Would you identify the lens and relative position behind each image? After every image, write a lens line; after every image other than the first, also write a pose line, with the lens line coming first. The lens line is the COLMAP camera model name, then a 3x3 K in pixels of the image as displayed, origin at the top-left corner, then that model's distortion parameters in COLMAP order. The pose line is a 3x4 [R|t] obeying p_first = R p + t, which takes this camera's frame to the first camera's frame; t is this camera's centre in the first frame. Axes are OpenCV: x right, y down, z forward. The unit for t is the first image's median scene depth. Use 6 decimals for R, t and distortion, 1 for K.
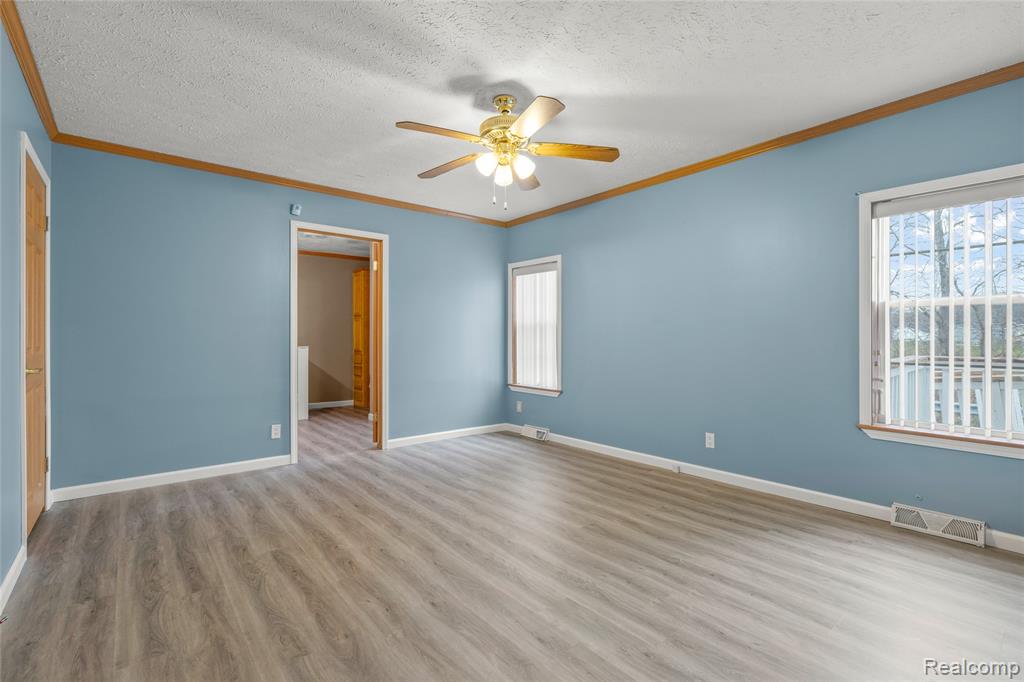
lens RADIAL K [[459.5, 0, 512.0], [0, 459.5, 341.0], [0, 0, 1]] dist [-0.004231, -0.000205]
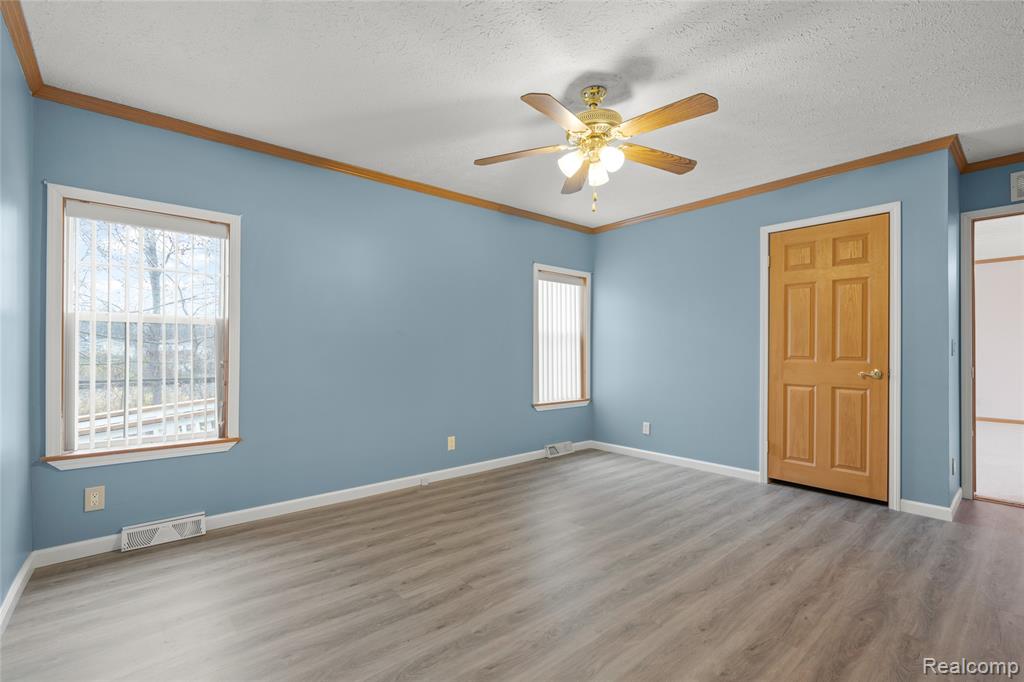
lens RADIAL K [[459.5, 0, 512.0], [0, 459.5, 341.0], [0, 0, 1]] dist [-0.004231, -0.000205]
pose [[-0.010368, 0.021087, 0.999724, -0.790633], [0.010076, 0.999729, -0.020983, -0.005895], [-0.999895, 0.009856, -0.010578, 0.995344]]
